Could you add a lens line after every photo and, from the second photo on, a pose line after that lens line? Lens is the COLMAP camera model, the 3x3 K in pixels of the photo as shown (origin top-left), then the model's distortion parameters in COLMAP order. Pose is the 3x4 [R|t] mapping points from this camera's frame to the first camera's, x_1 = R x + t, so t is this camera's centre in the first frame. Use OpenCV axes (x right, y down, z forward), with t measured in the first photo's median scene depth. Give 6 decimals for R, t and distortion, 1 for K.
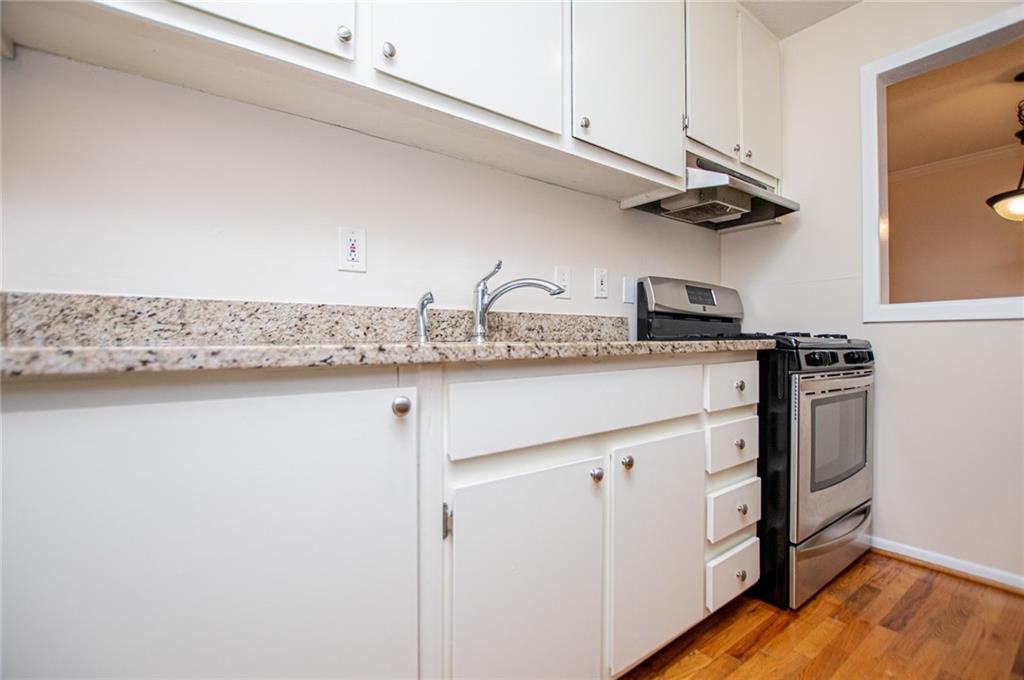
lens RADIAL K [[449.1, 0, 516.0], [0, 449.1, 340.8], [0, 0, 1]] dist [-0.041031, 0.008754]
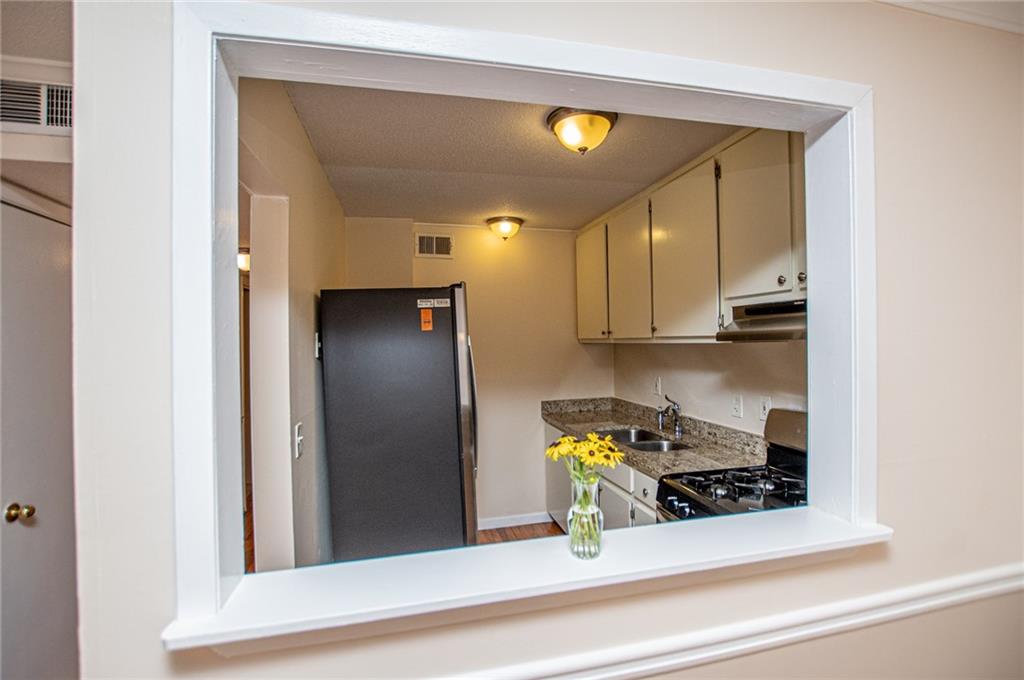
lens RADIAL K [[449.1, 0, 516.0], [0, 449.1, 340.8], [0, 0, 1]] dist [-0.041031, 0.008754]
pose [[-0.384279, 0.001655, -0.923215, 2.254380], [0.014031, 0.999893, -0.004047, -0.460336], [0.923110, -0.014509, -0.384262, 1.249839]]
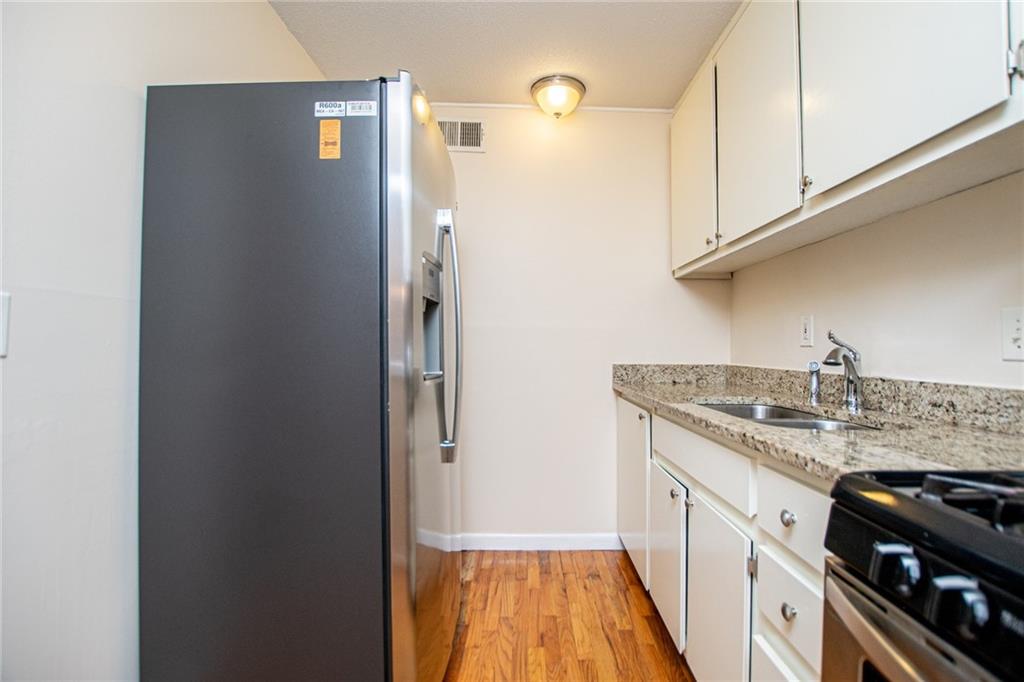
lens RADIAL K [[457.9, 0, 534.6], [0, 457.9, 335.5], [0, 0, 1]] dist [-0.025518, -0.000532]
pose [[-0.570695, -0.027348, -0.820707, 1.303317], [-0.011919, 0.999616, -0.025021, -0.145384], [0.821076, -0.004497, -0.570802, 1.124862]]
